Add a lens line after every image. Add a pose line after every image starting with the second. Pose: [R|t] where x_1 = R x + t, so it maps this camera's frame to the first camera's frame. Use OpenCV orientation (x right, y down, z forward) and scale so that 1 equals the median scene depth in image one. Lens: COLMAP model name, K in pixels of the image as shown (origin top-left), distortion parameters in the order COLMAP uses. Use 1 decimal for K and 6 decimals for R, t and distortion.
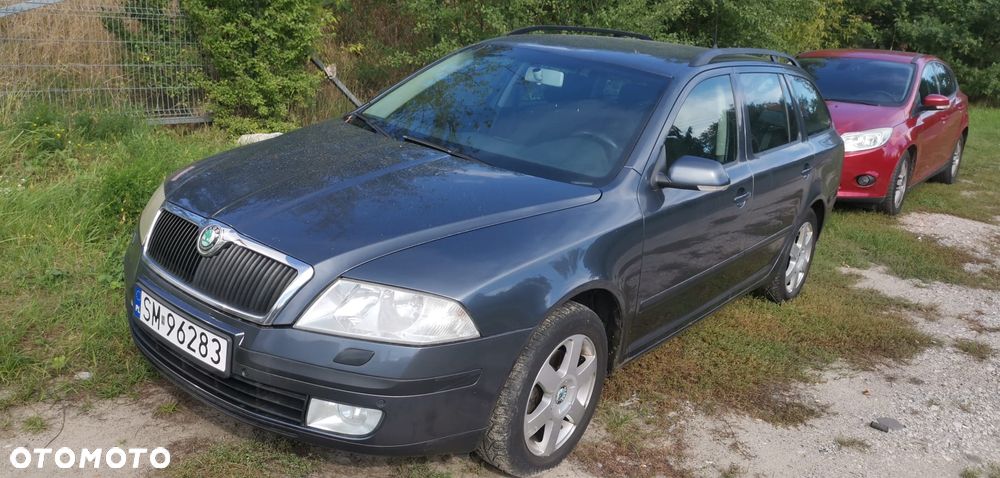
lens RADIAL K [[774.0, 0, 500.0], [0, 774.0, 239.0], [0, 0, 1]] dist [0.075175, -0.086881]
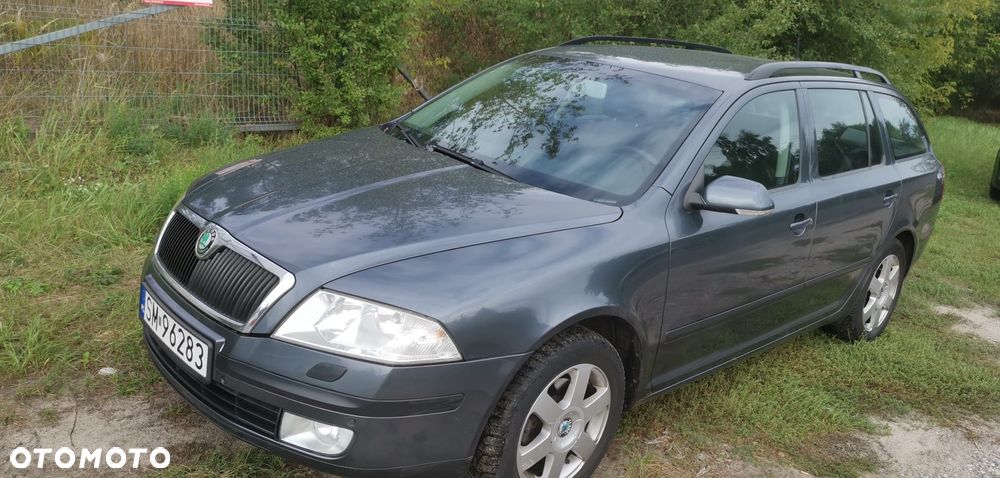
lens RADIAL K [[776.2, 0, 500.0], [0, 776.2, 239.0], [0, 0, 1]] dist [0.066250, -0.075359]
pose [[0.989084, 0.045636, -0.140106, 0.131271], [-0.048403, 0.998693, -0.016403, -0.005554], [0.139174, 0.023006, 0.990001, 0.066181]]
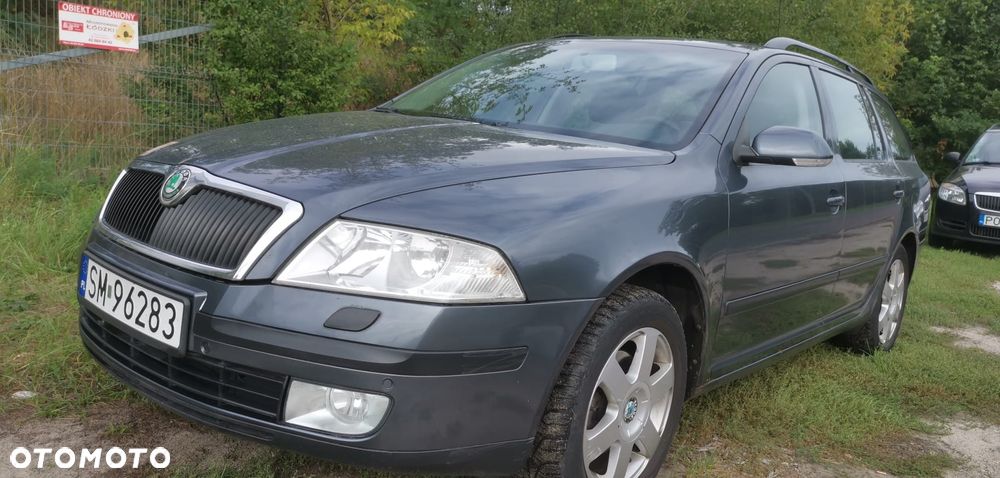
lens RADIAL K [[776.2, 0, 500.0], [0, 776.2, 239.0], [0, 0, 1]] dist [0.066250, -0.075359]
pose [[0.999306, 0.000967, -0.037239, -0.020400], [-0.006487, 0.988908, -0.148390, 0.160813], [0.036683, 0.148529, 0.988228, 0.243018]]
